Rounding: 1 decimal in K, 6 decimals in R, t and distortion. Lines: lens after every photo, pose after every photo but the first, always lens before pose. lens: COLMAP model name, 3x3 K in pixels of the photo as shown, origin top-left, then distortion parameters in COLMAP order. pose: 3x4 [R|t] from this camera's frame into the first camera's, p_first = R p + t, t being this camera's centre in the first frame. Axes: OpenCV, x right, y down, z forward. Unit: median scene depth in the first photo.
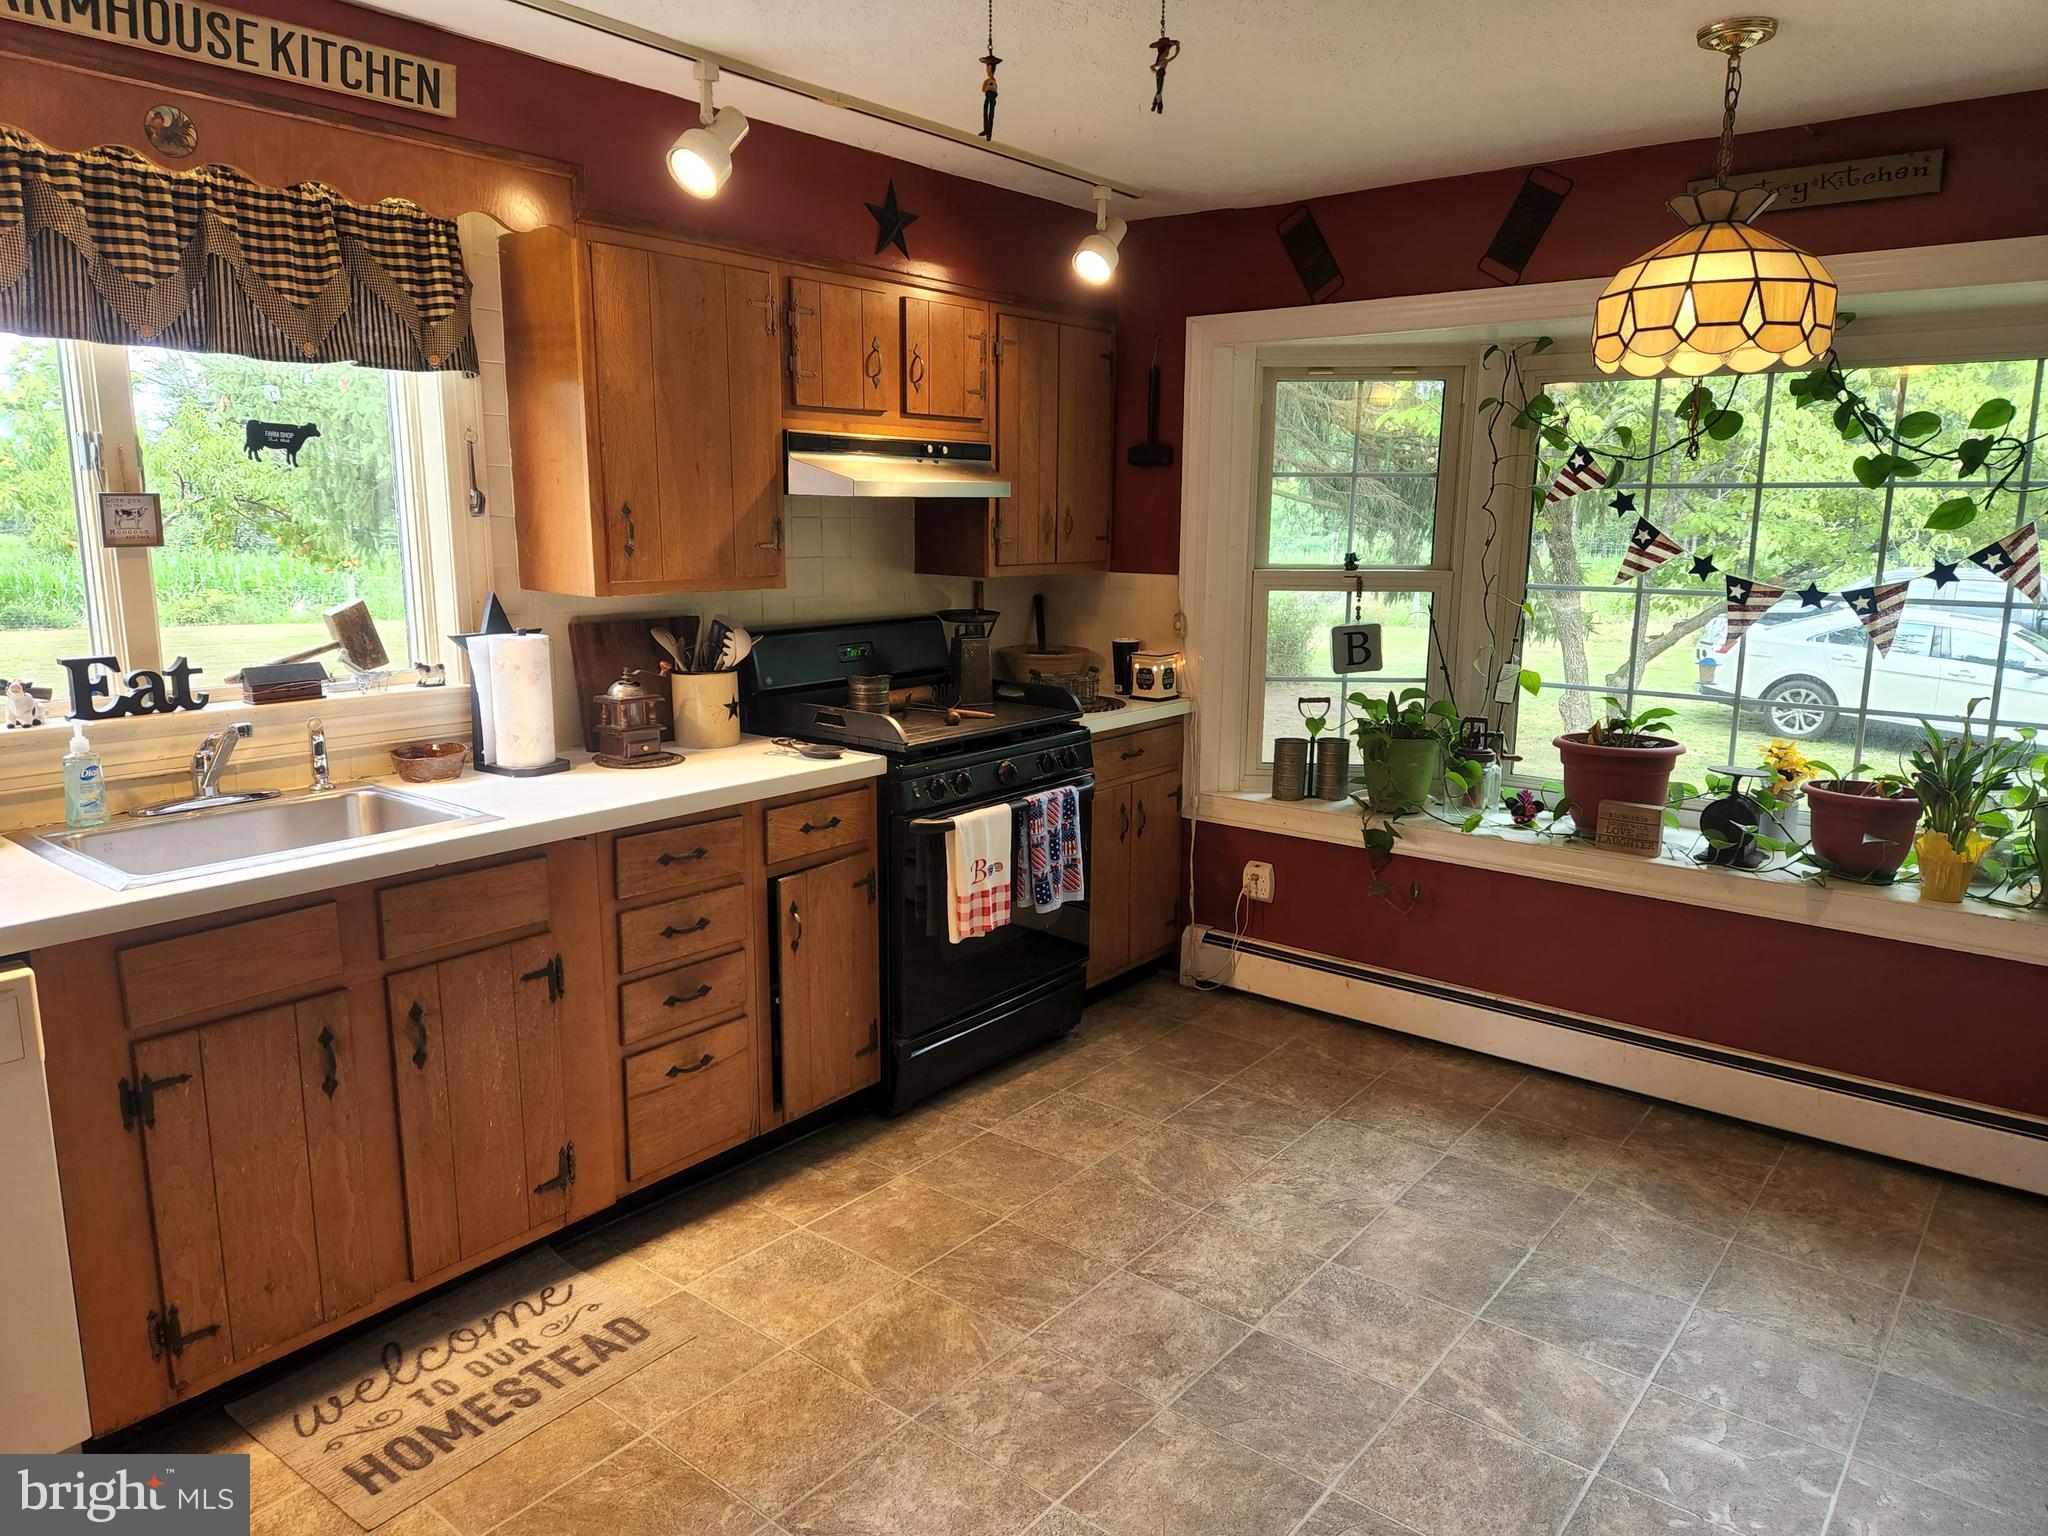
lens RADIAL K [[1360.9, 0, 1026.5], [0, 1360.9, 757.0], [0, 0, 1]] dist [0.088469, -0.076826]
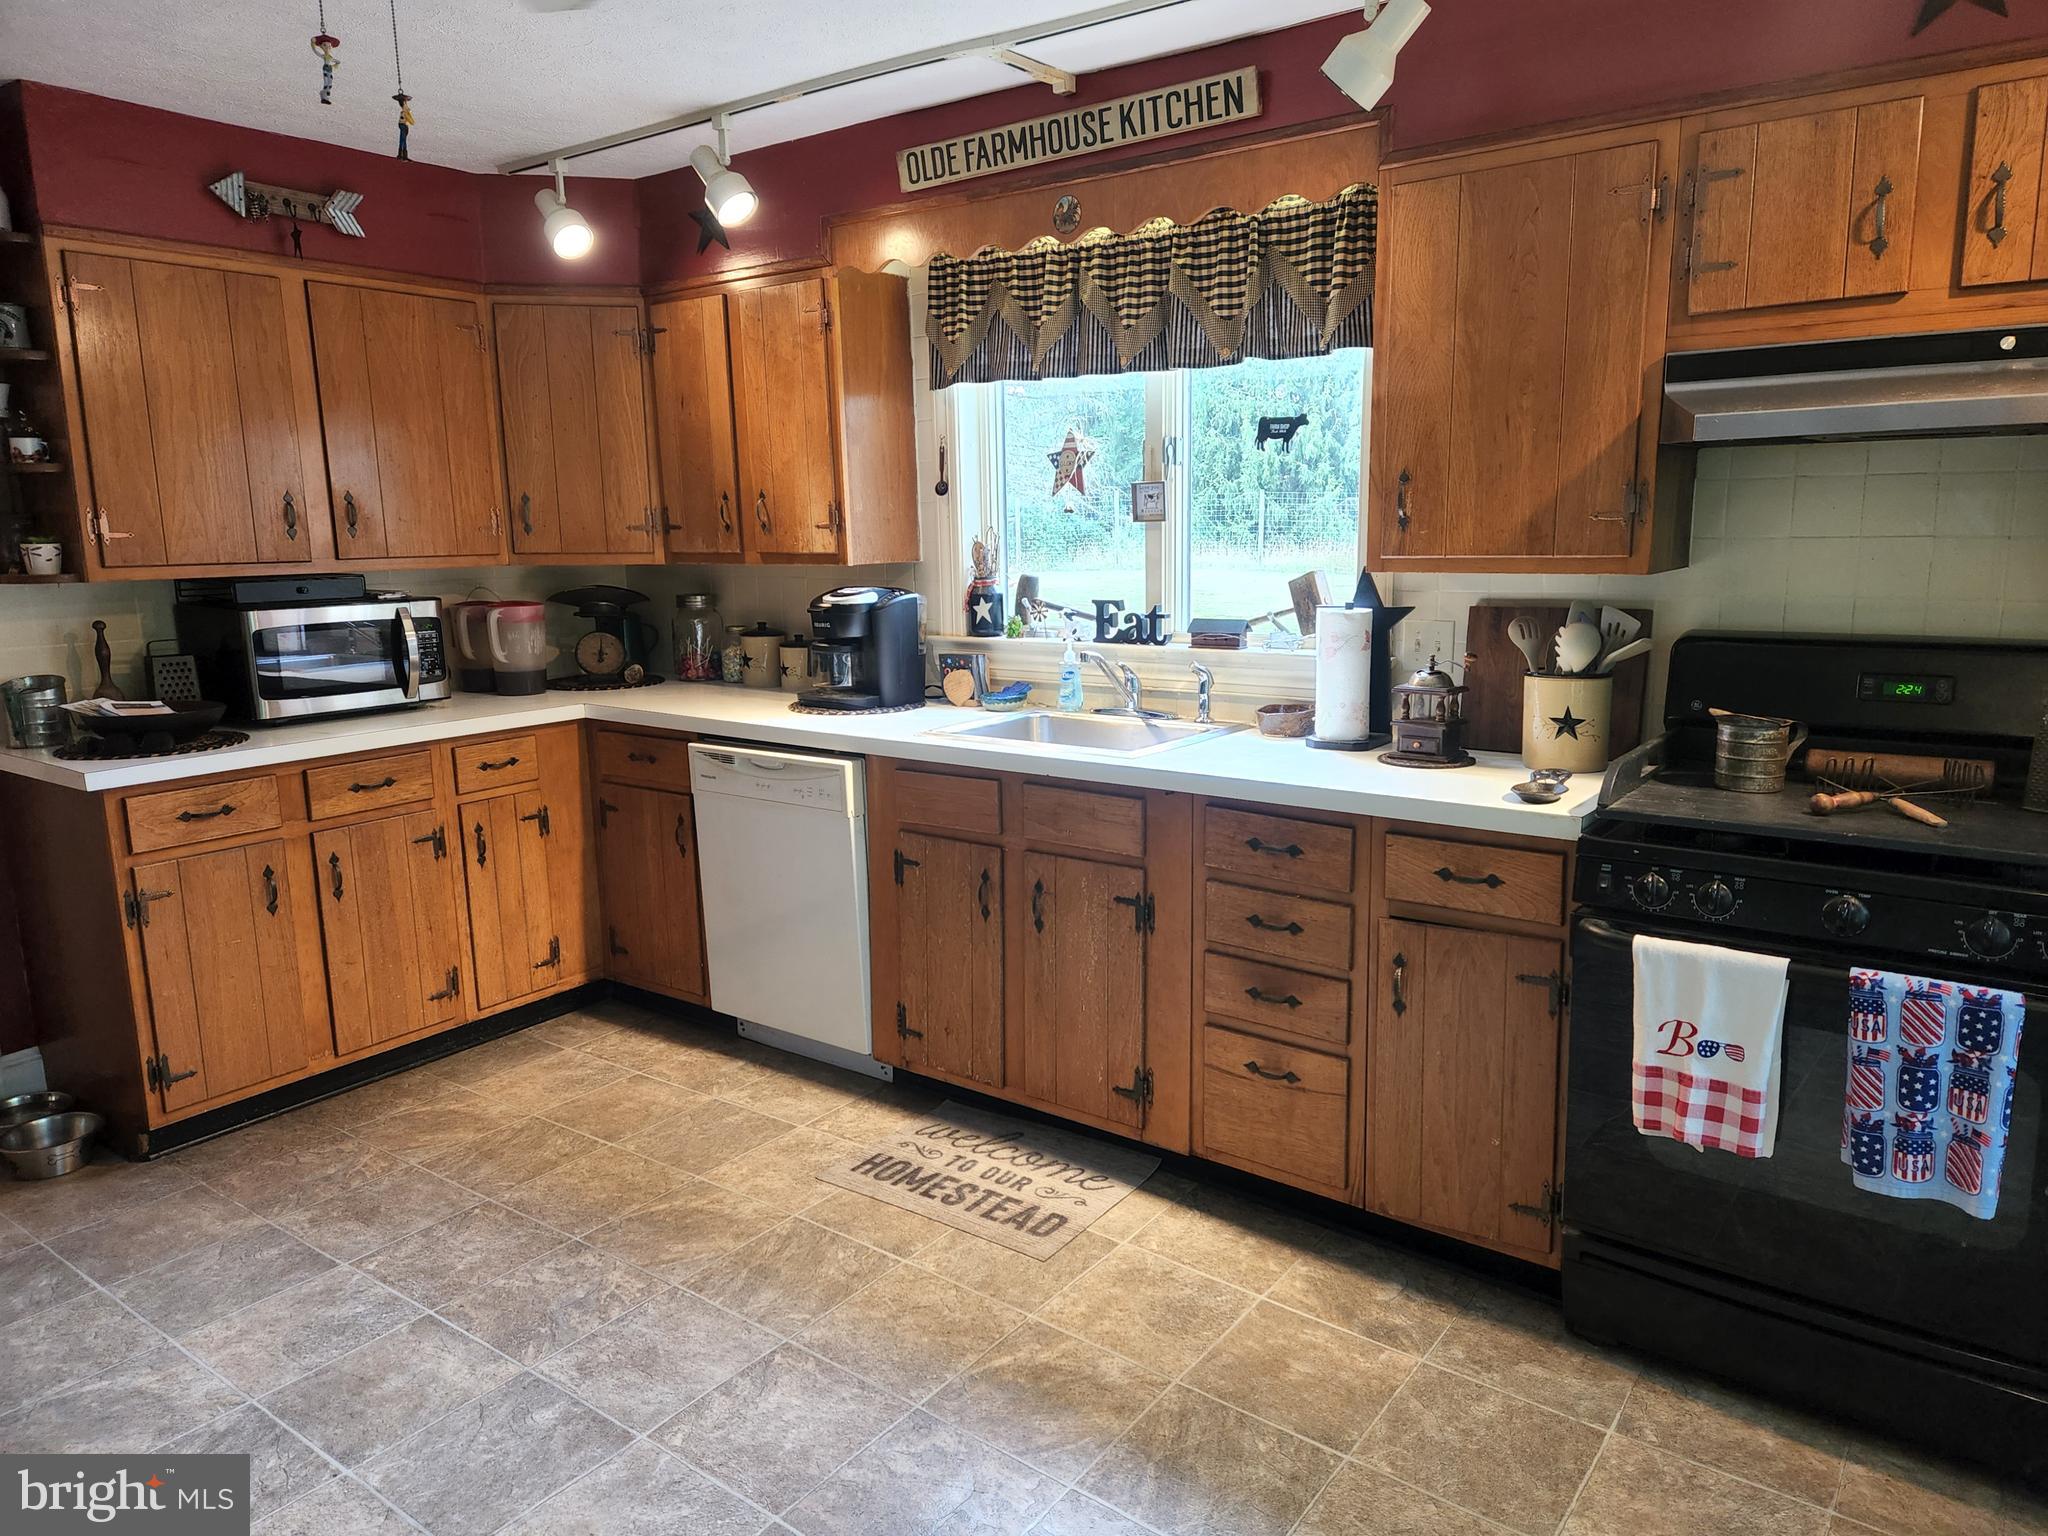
lens RADIAL K [[1360.9, 0, 1043.0], [0, 1360.9, 762.1], [0, 0, 1]] dist [0.088469, -0.076826]
pose [[0.042296, 0.166941, -0.985059, 0.569510], [-0.168535, 0.973005, 0.157662, -0.091648], [0.984788, 0.159348, 0.069289, 0.672749]]
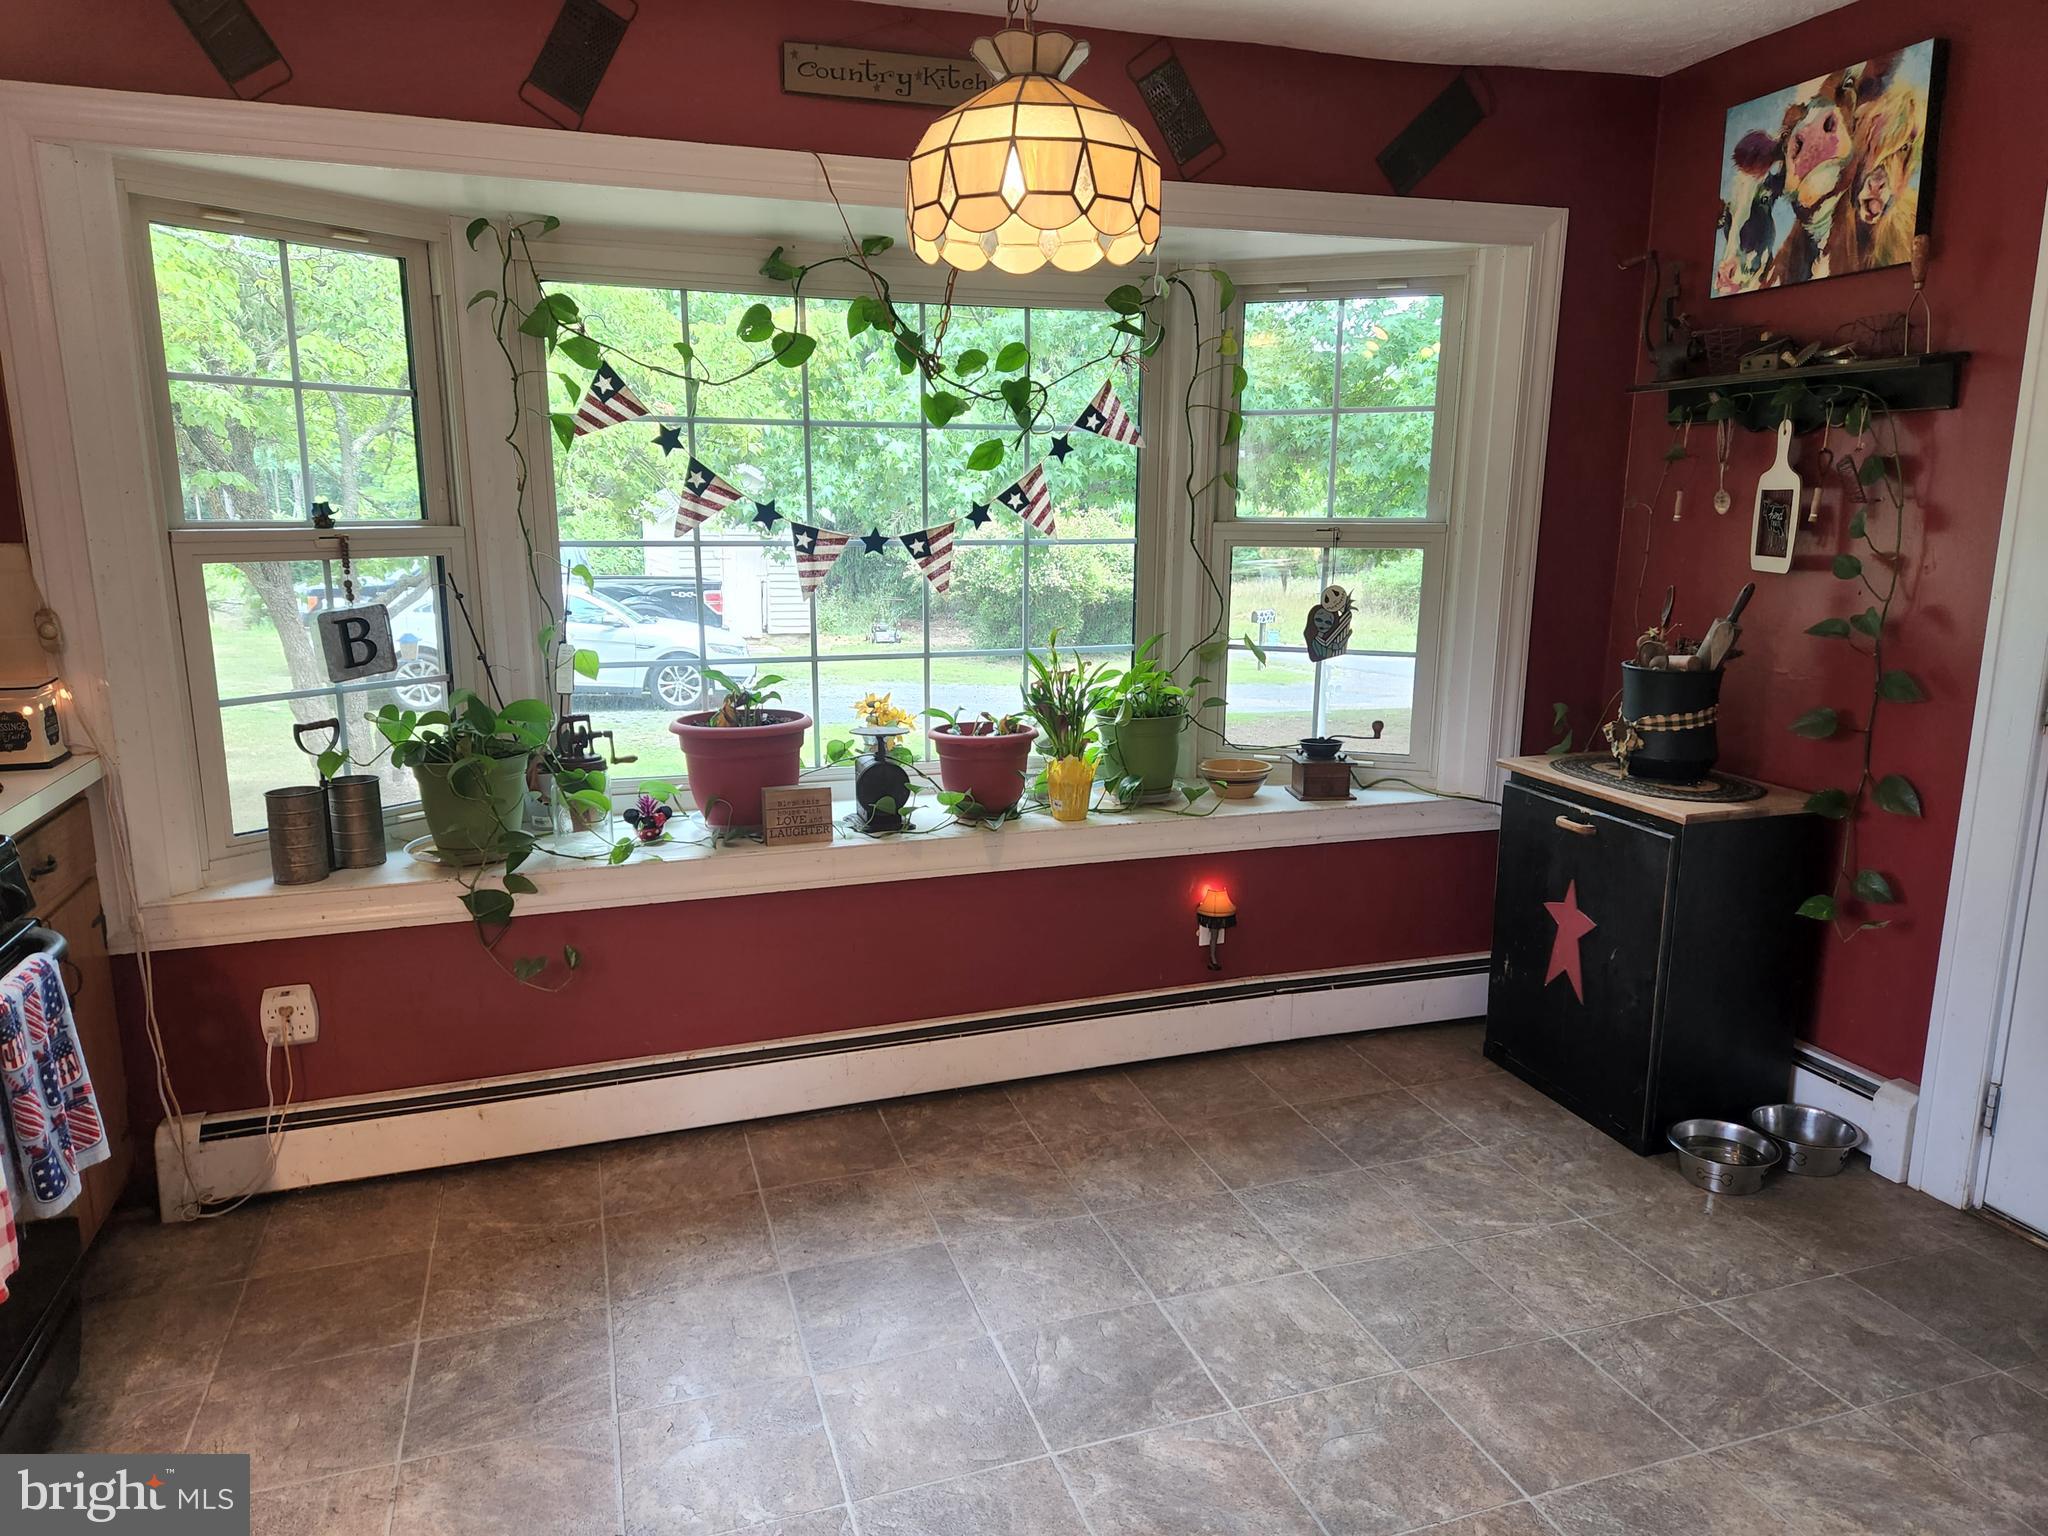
lens RADIAL K [[1360.9, 0, 1023.6], [0, 1360.9, 777.4], [0, 0, 1]] dist [0.088469, -0.076826]
pose [[0.535289, -0.178829, 0.825521, -0.212611], [0.155048, 0.981528, 0.112087, -0.050527], [-0.830317, 0.067996, 0.553128, 0.446698]]
